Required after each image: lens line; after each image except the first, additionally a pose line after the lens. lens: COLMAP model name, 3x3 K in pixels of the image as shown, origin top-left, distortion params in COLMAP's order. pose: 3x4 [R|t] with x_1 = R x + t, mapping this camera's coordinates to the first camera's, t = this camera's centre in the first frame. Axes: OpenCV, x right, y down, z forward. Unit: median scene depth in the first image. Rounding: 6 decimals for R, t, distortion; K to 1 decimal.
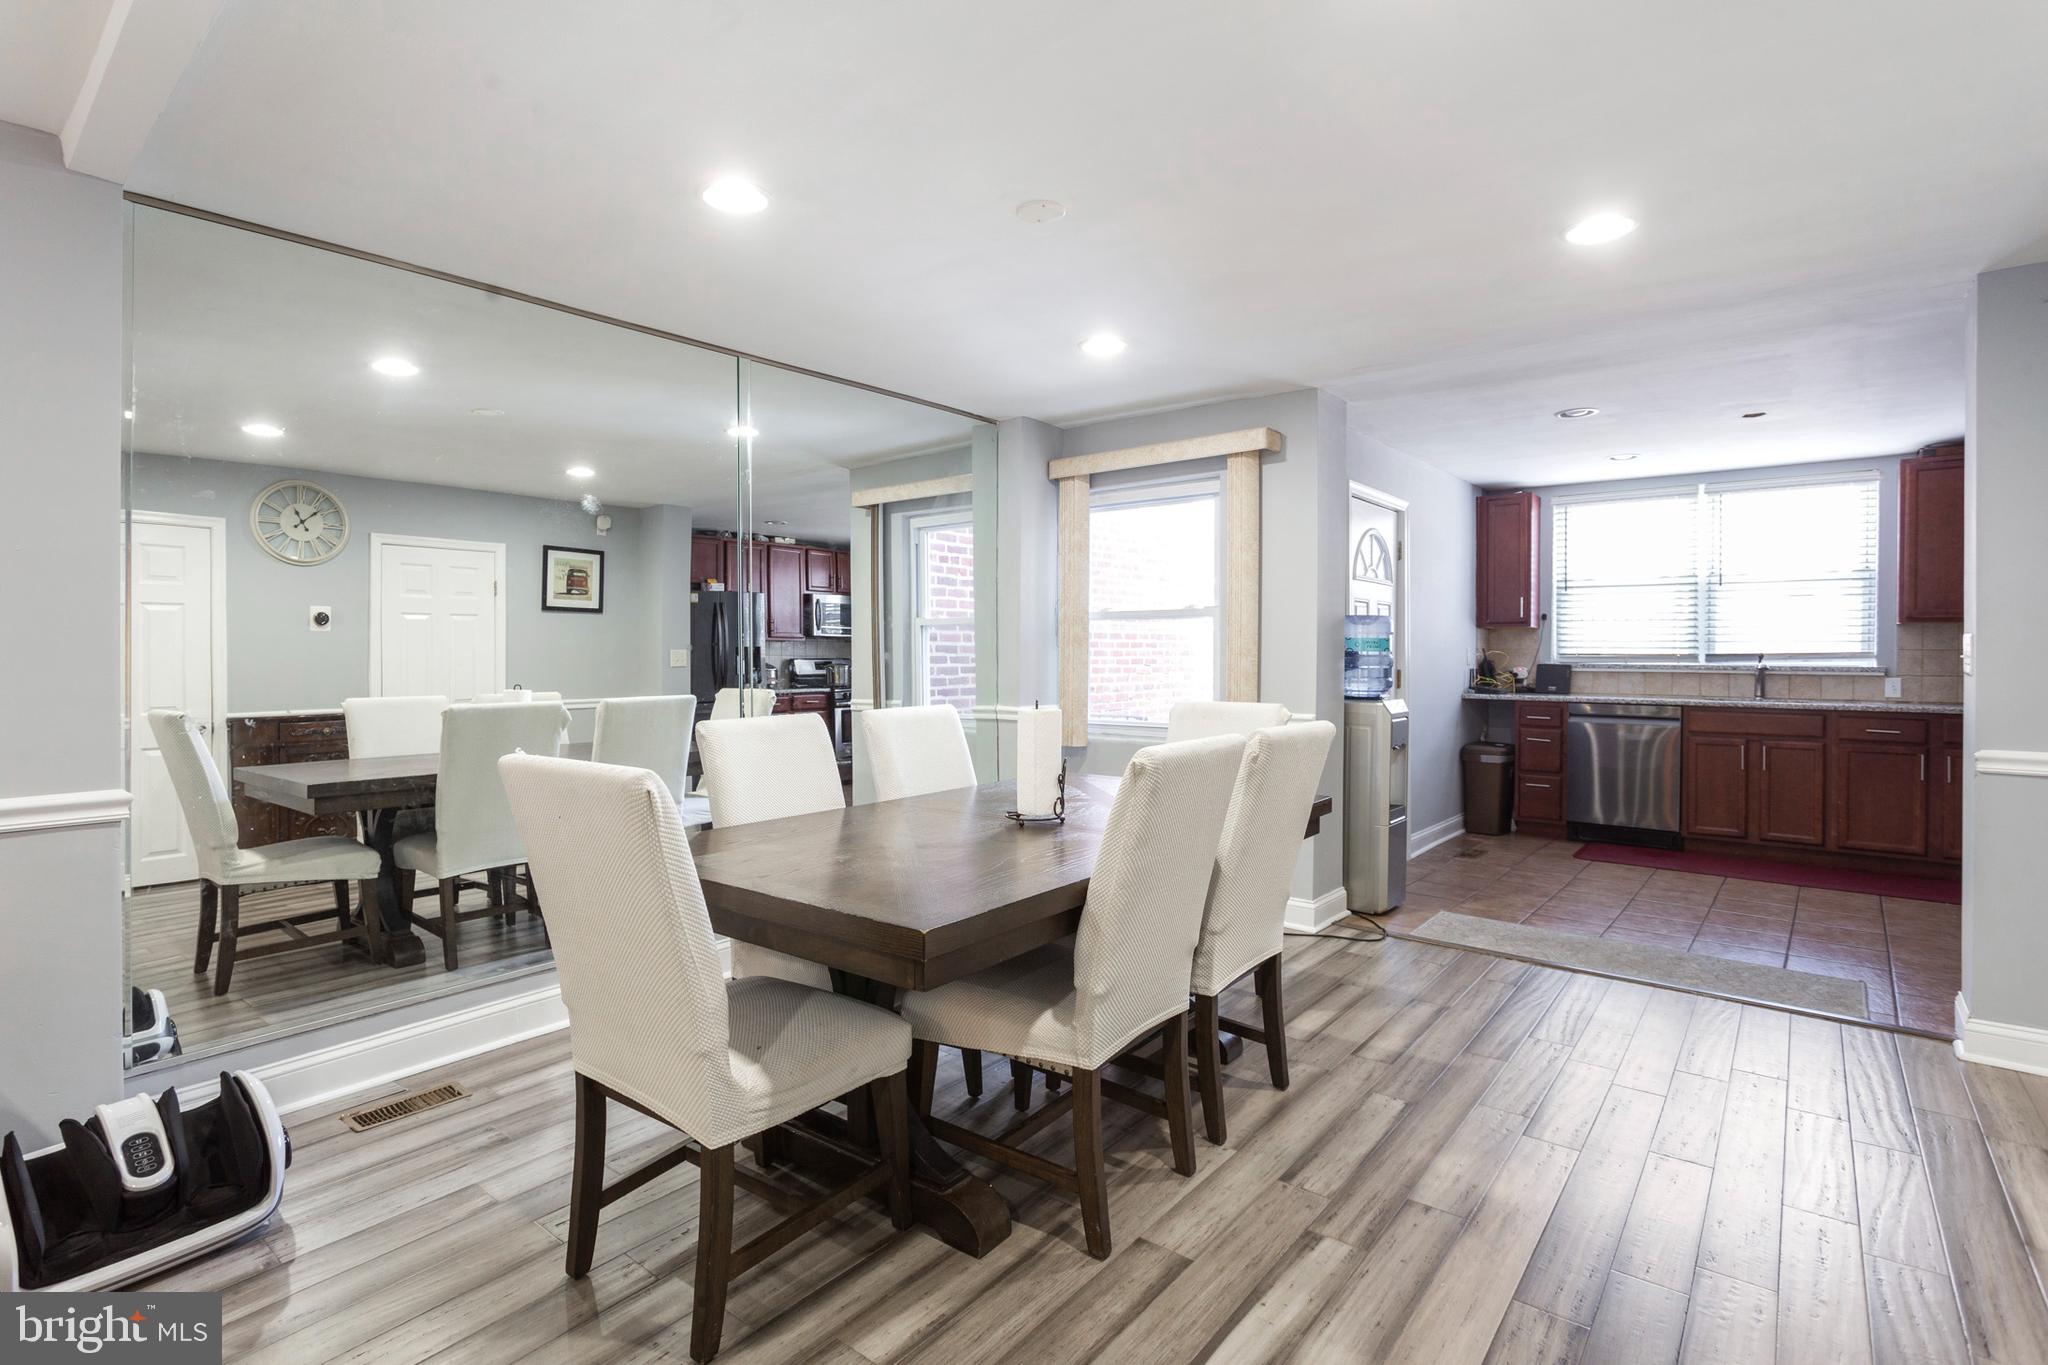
lens RADIAL K [[954.3, 0, 1020.7], [0, 954.3, 665.3], [0, 0, 1]] dist [0.003211, 0.000426]
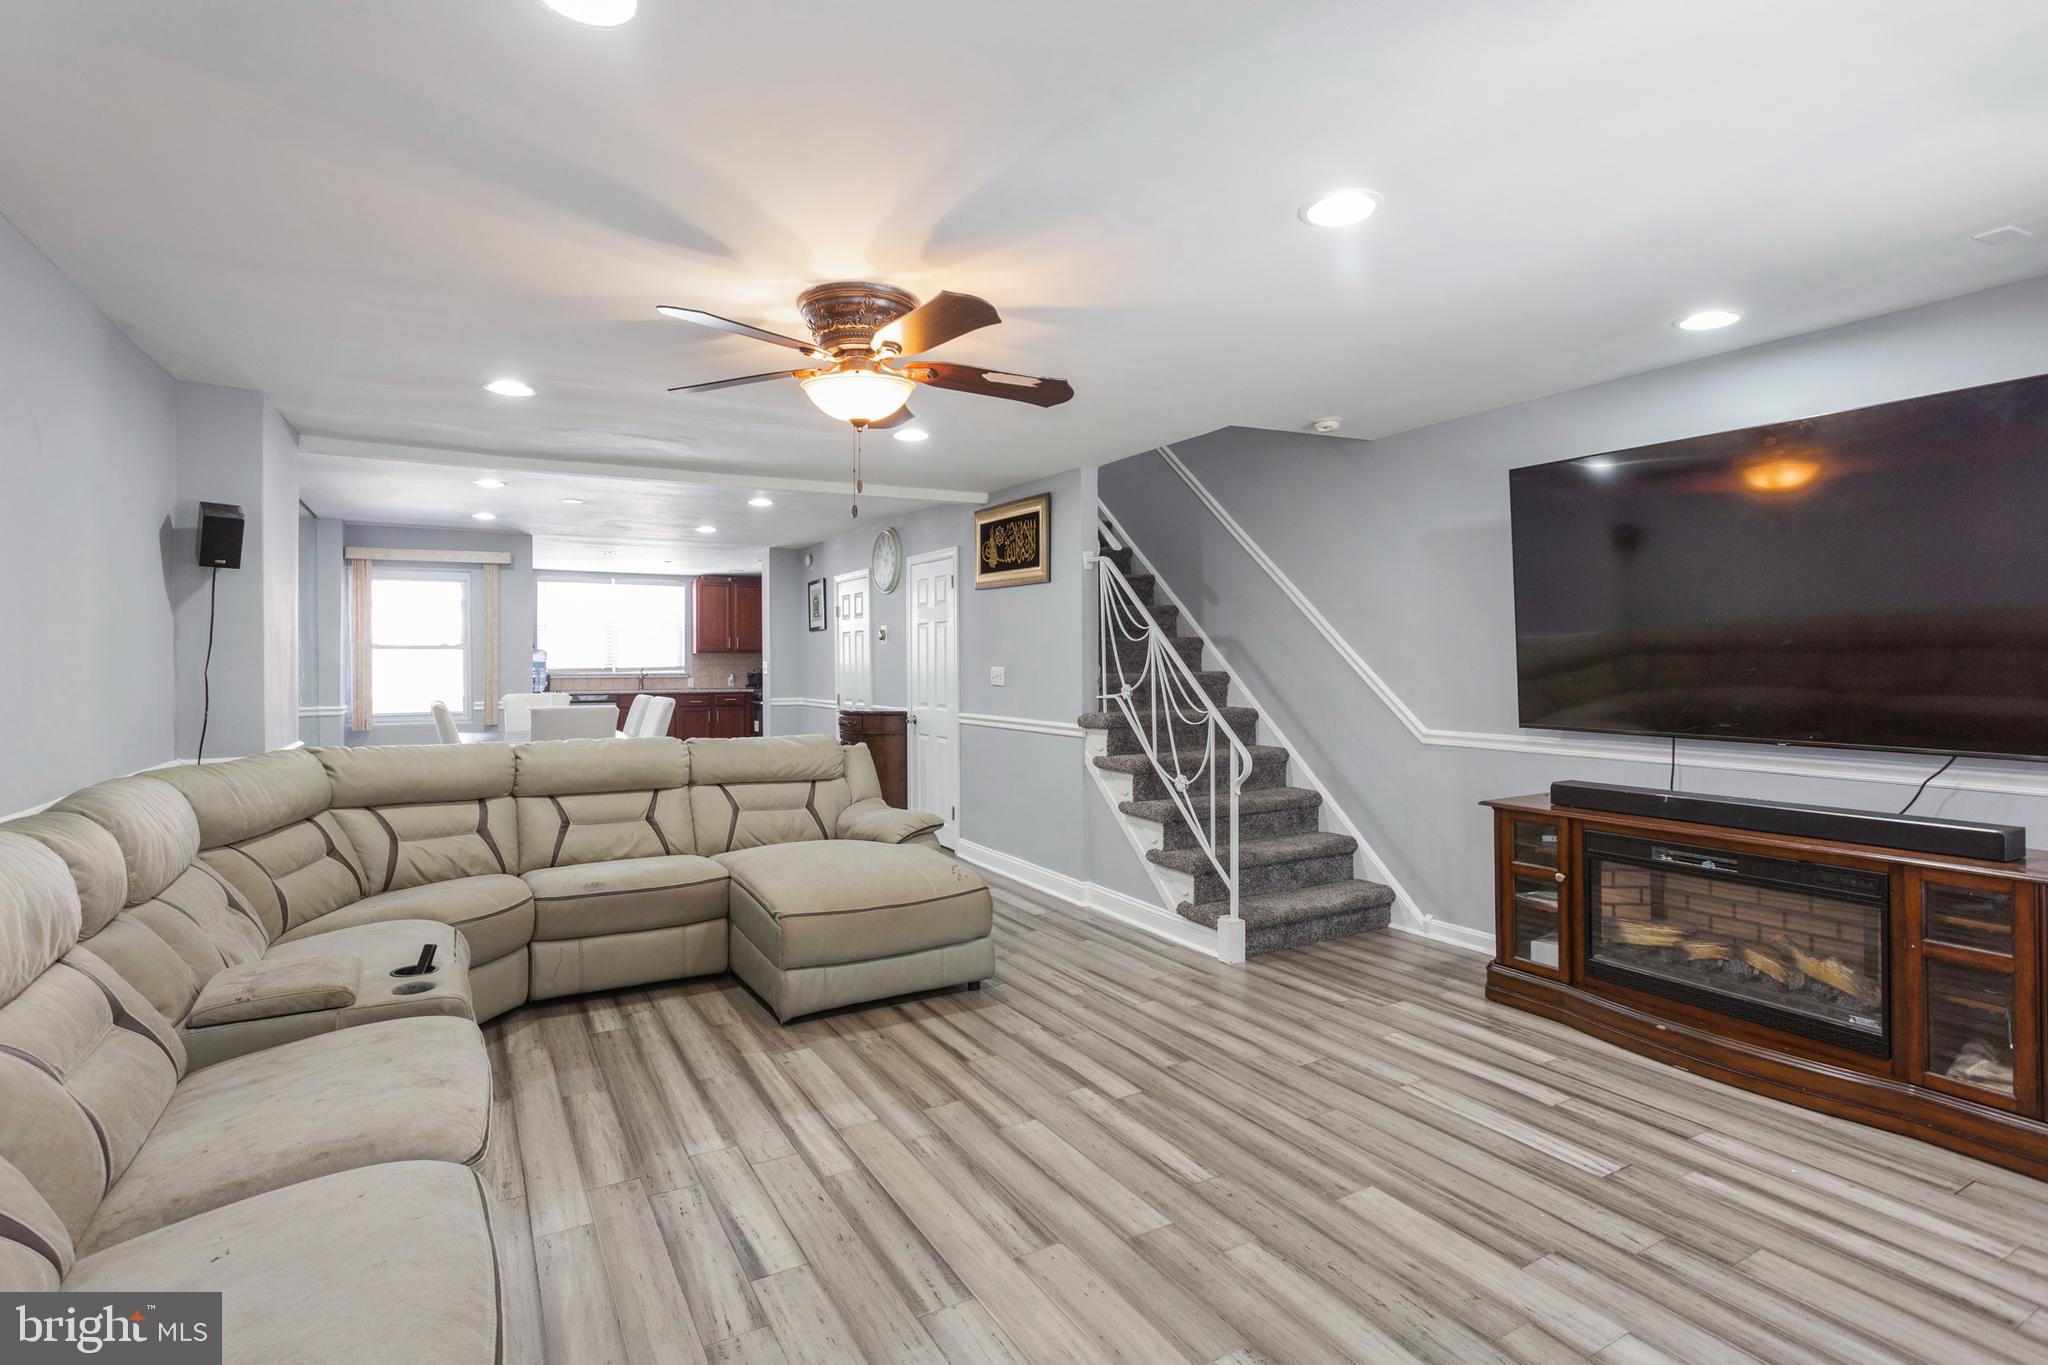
lens RADIAL K [[986.7, 0, 1019.1], [0, 986.7, 669.9], [0, 0, 1]] dist [-0.011836, 0.001677]
pose [[0.349888, -0.010999, 0.936727, -0.847689], [0.015147, 0.999867, 0.006083, -0.006317], [-0.936669, 0.012060, 0.350008, -0.448889]]
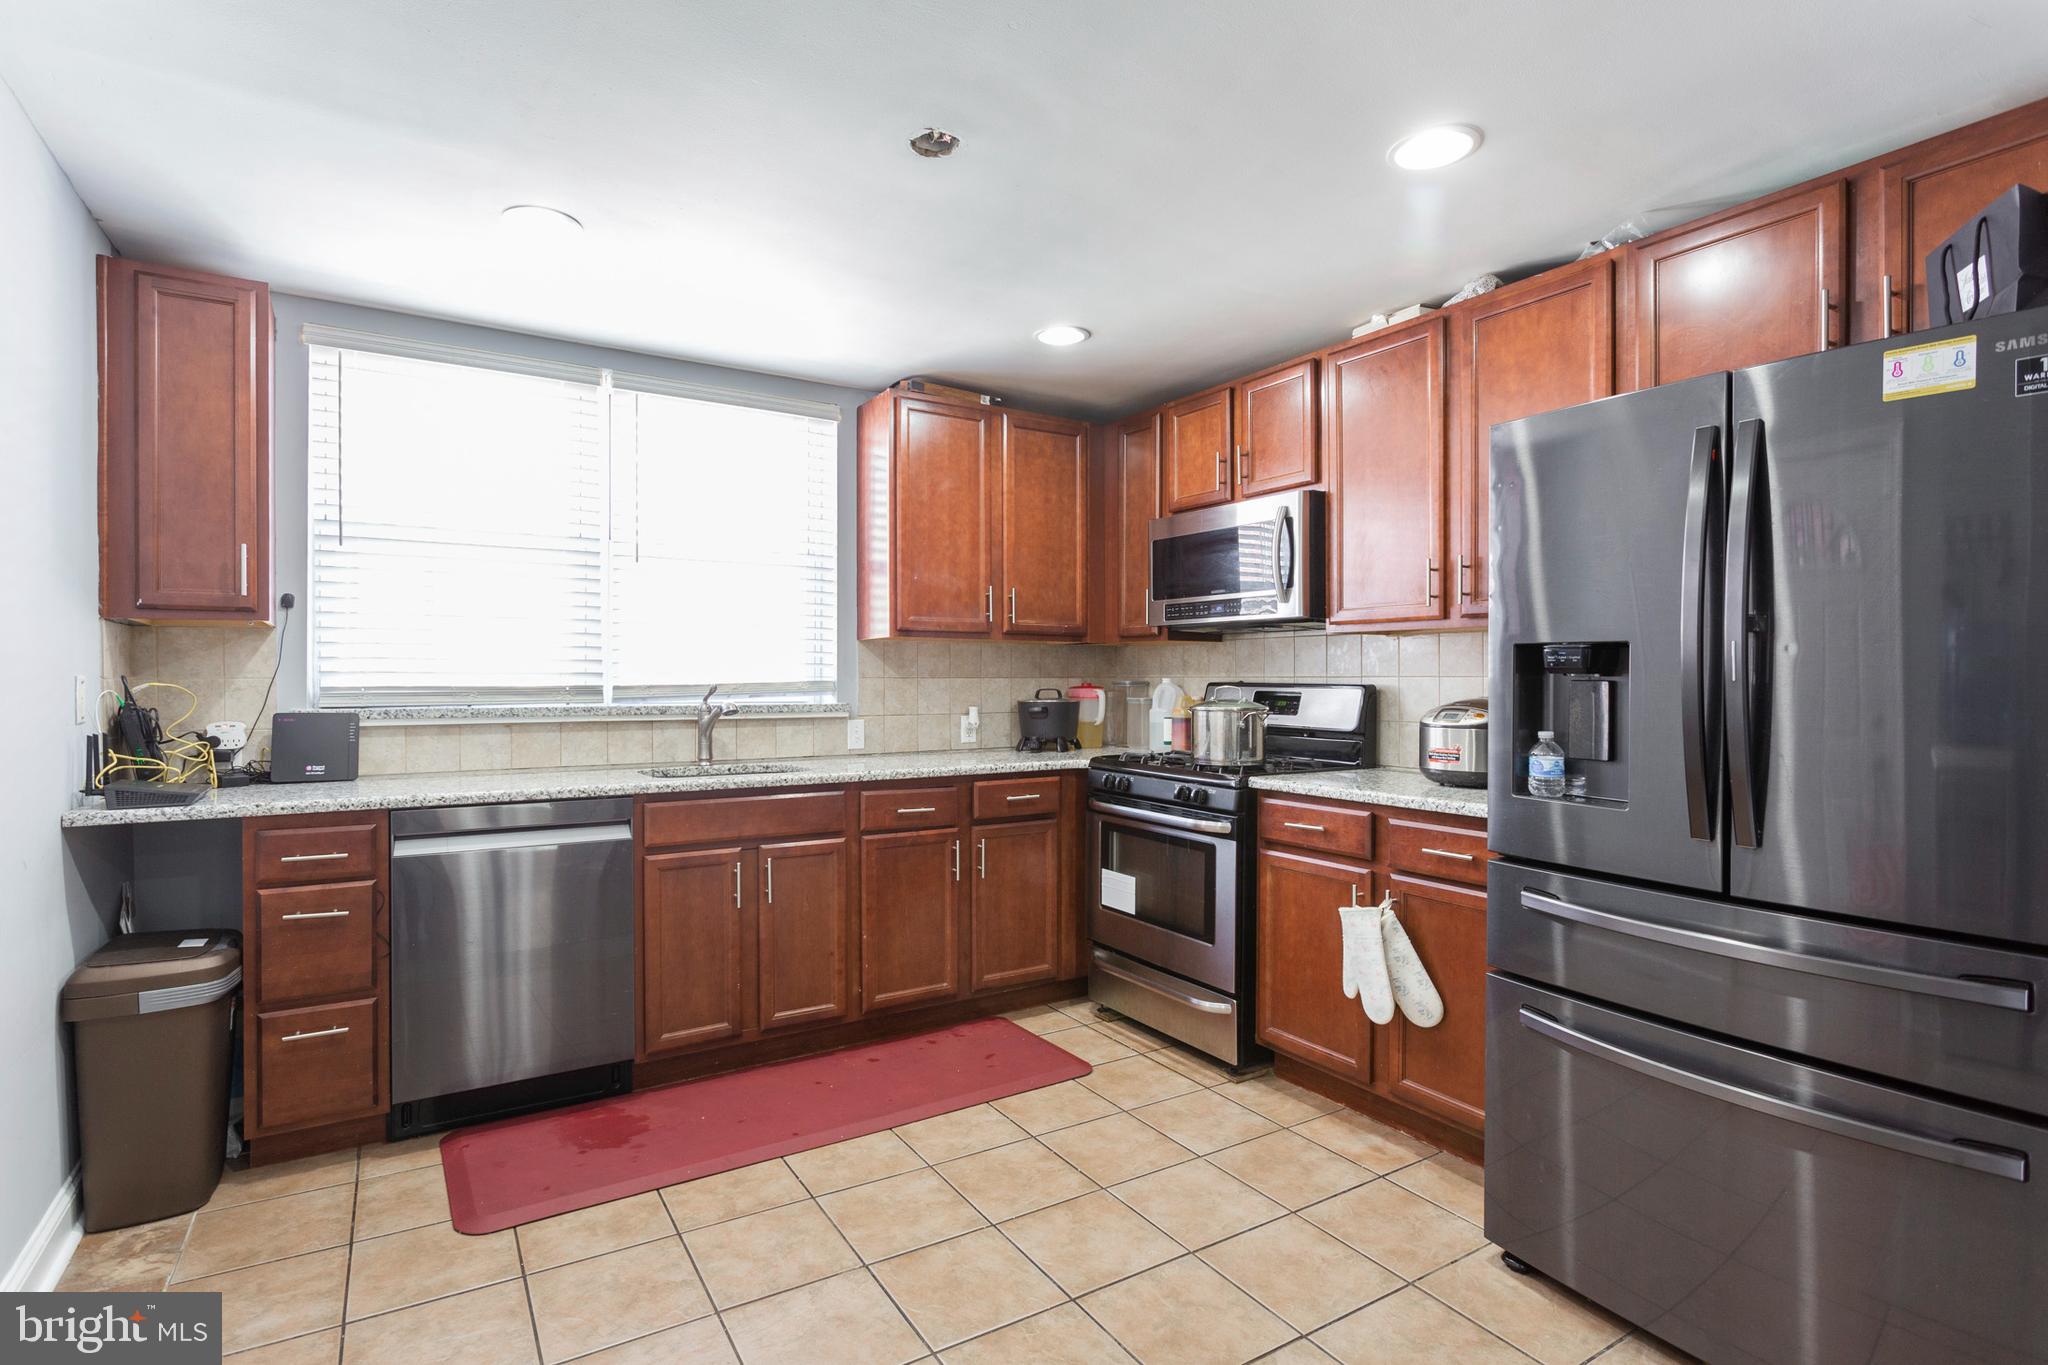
lens RADIAL K [[986.7, 0, 1002.0], [0, 986.7, 678.6], [0, 0, 1]] dist [-0.011836, 0.001677]
pose [[0.315382, -0.006574, 0.948942, 0.255242], [0.014111, 0.999898, 0.002237, -0.013966], [-0.948860, 0.012685, 0.315443, 0.611812]]
